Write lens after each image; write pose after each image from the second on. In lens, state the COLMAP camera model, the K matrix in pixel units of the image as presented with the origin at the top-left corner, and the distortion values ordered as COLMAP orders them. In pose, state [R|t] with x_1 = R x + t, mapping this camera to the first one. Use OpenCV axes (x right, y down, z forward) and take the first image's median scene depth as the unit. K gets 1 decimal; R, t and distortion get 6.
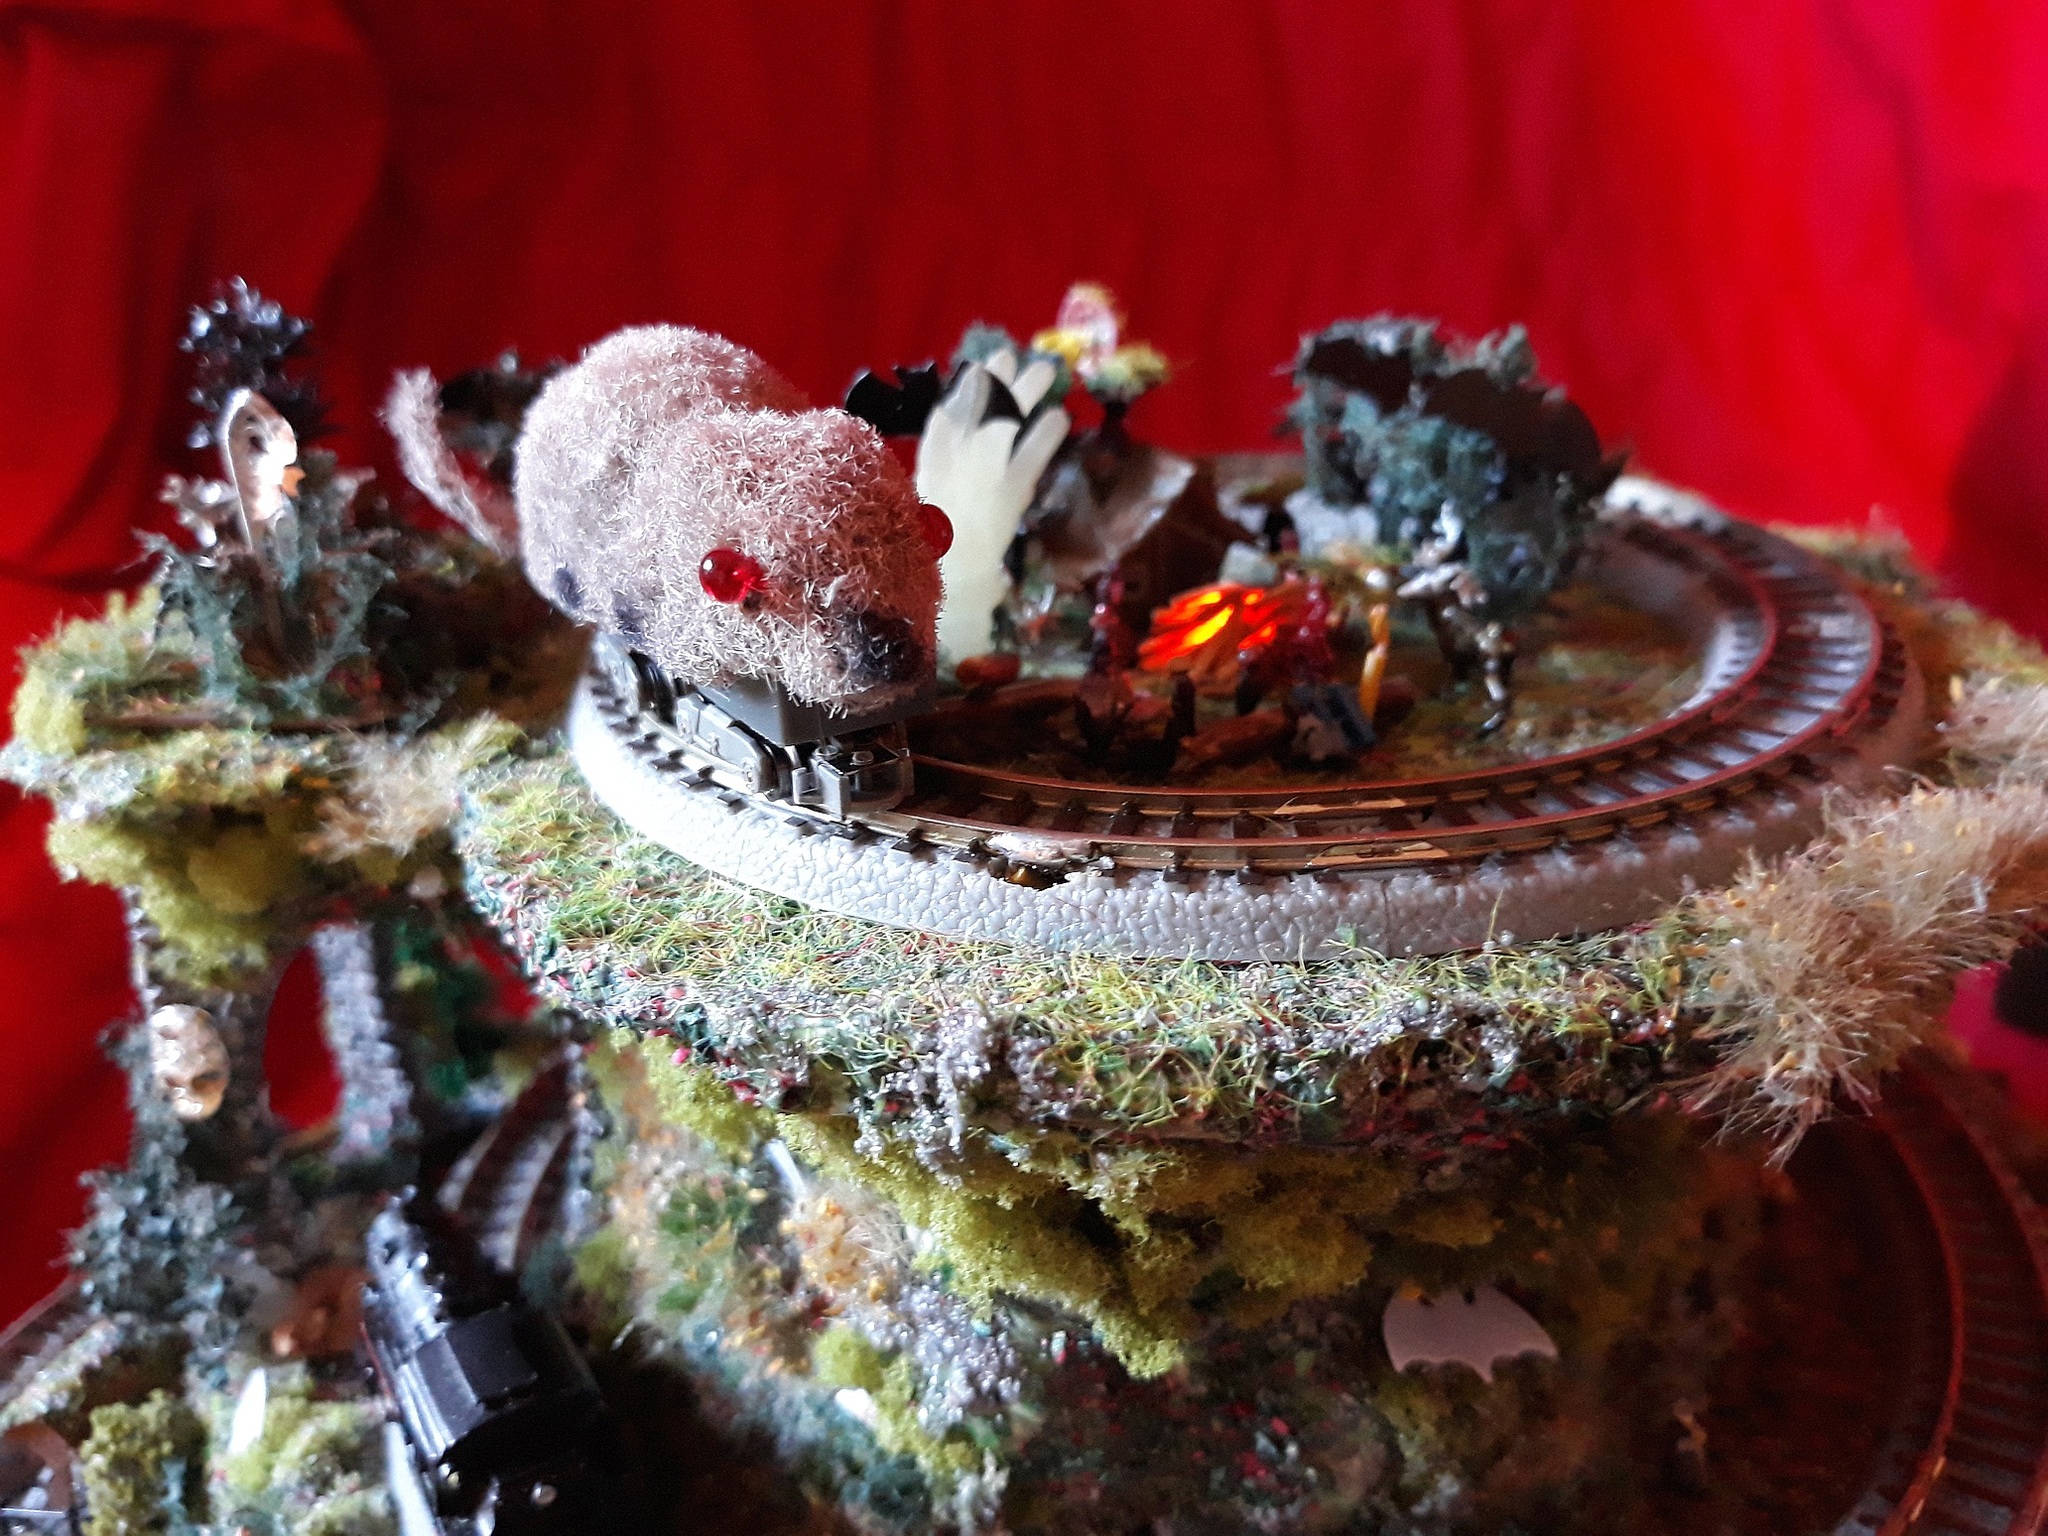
lens RADIAL K [[1789.5, 0, 1025.4], [0, 1789.5, 775.8], [0, 0, 1]] dist [0.012399, -0.161380]
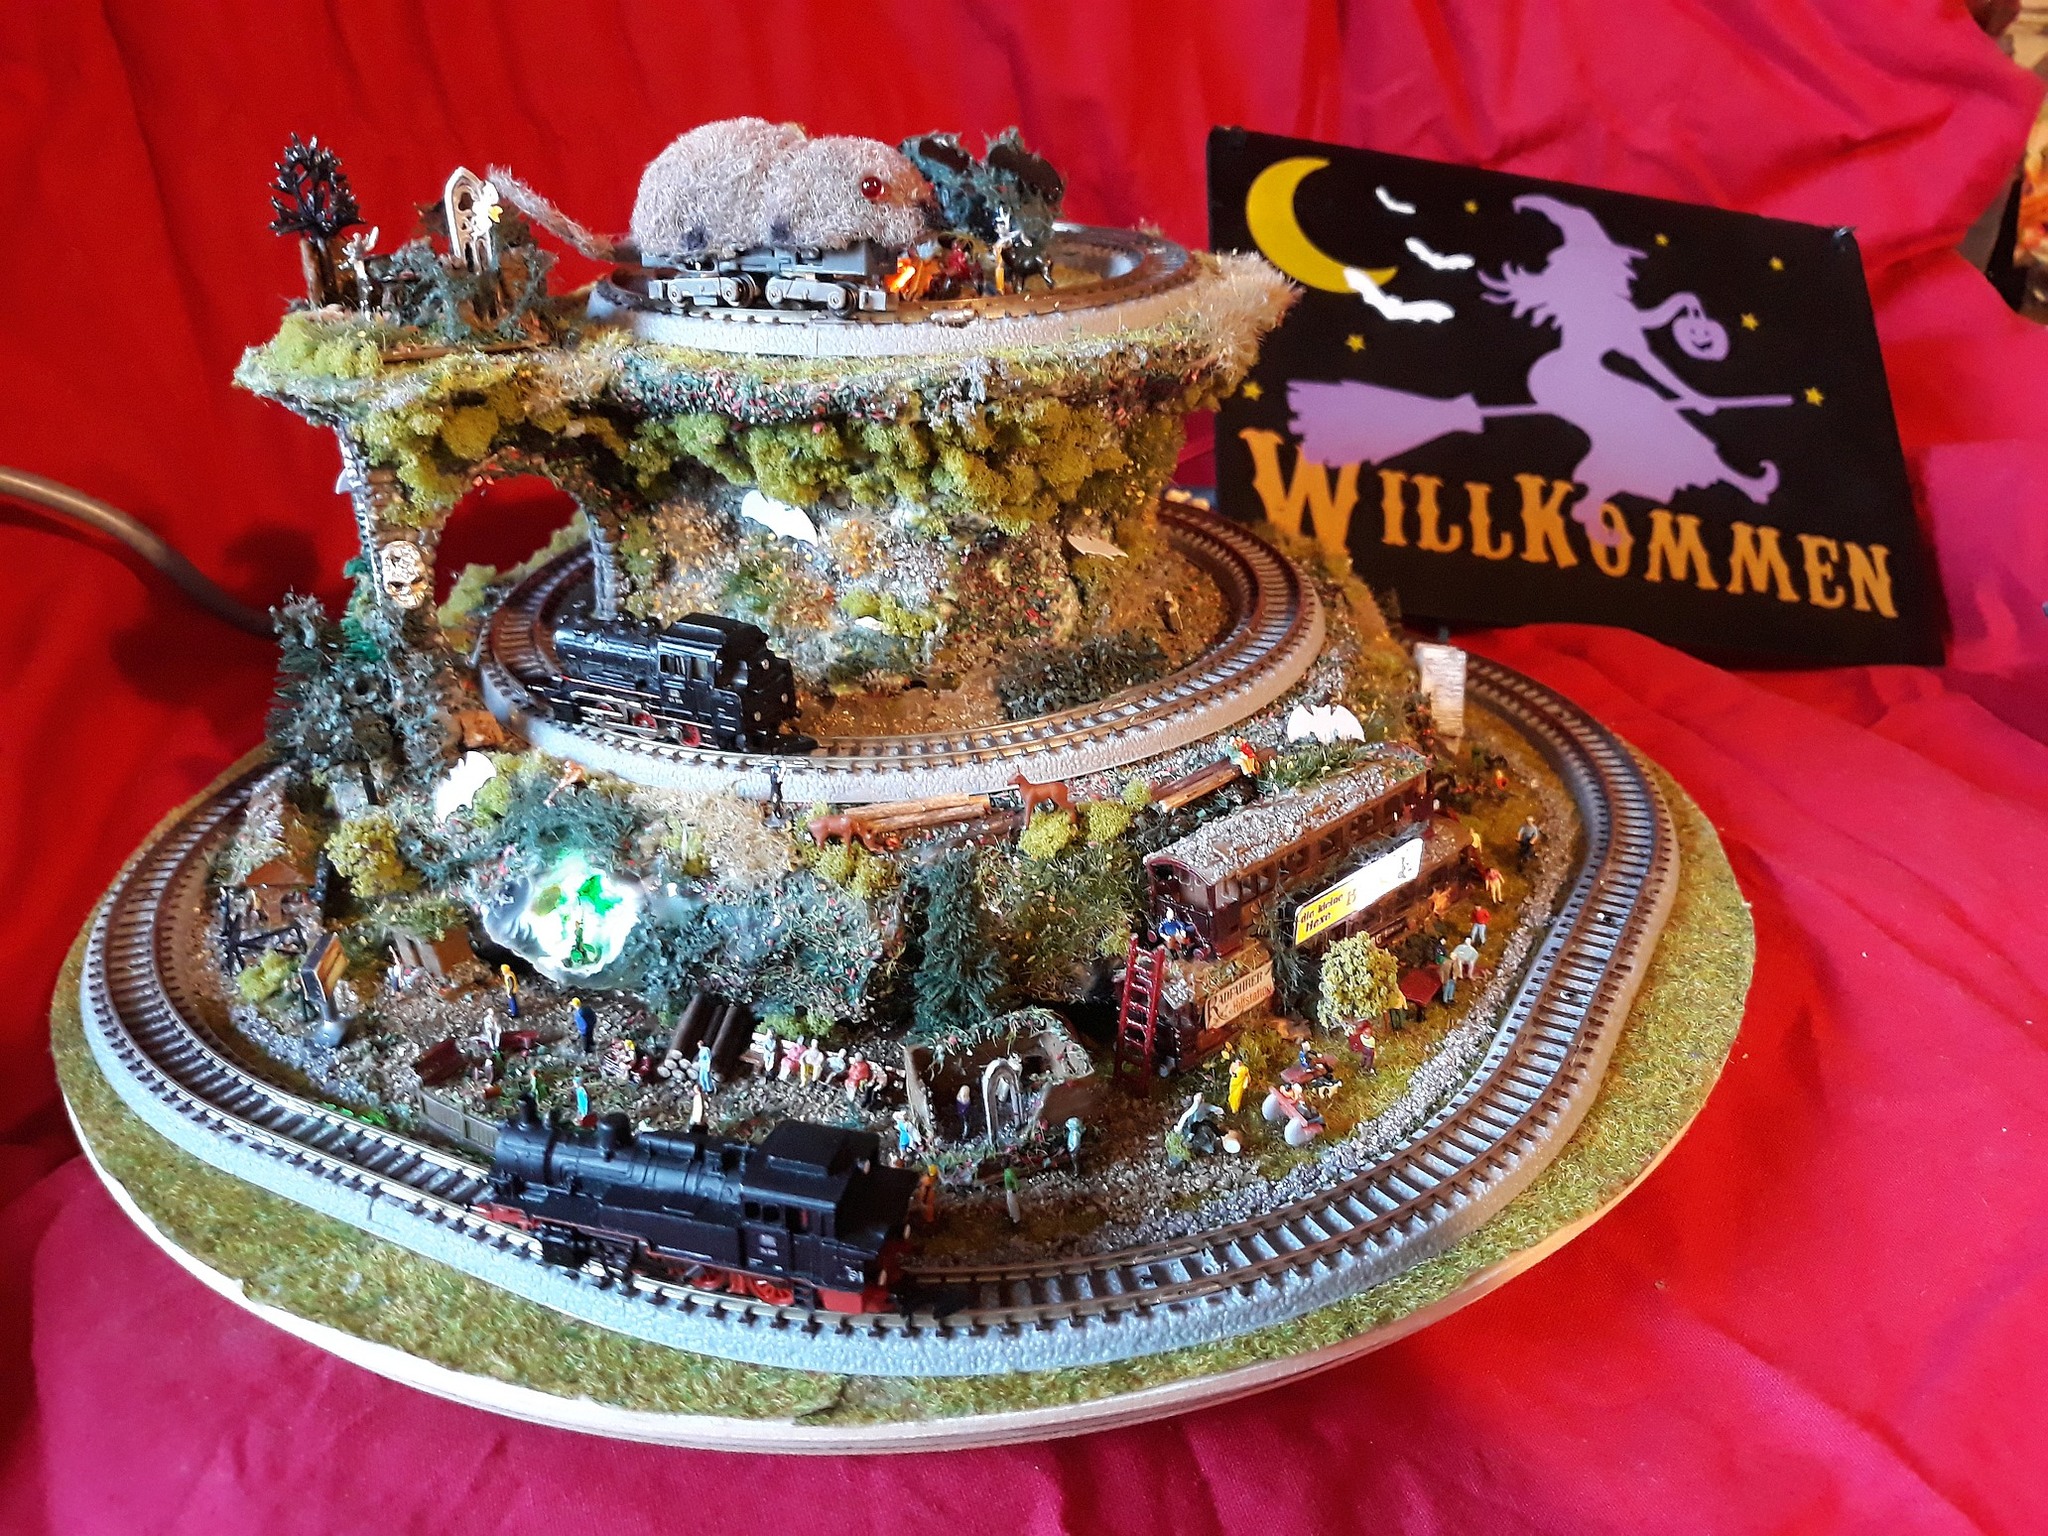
lens RADIAL K [[1789.5, 0, 1025.4], [0, 1789.5, 775.8], [0, 0, 1]] dist [0.012399, -0.161380]
pose [[0.858385, -0.193223, 0.475226, -1.168117], [0.186779, 0.980489, 0.061286, 0.514735], [-0.477795, 0.036155, 0.877727, -1.171710]]
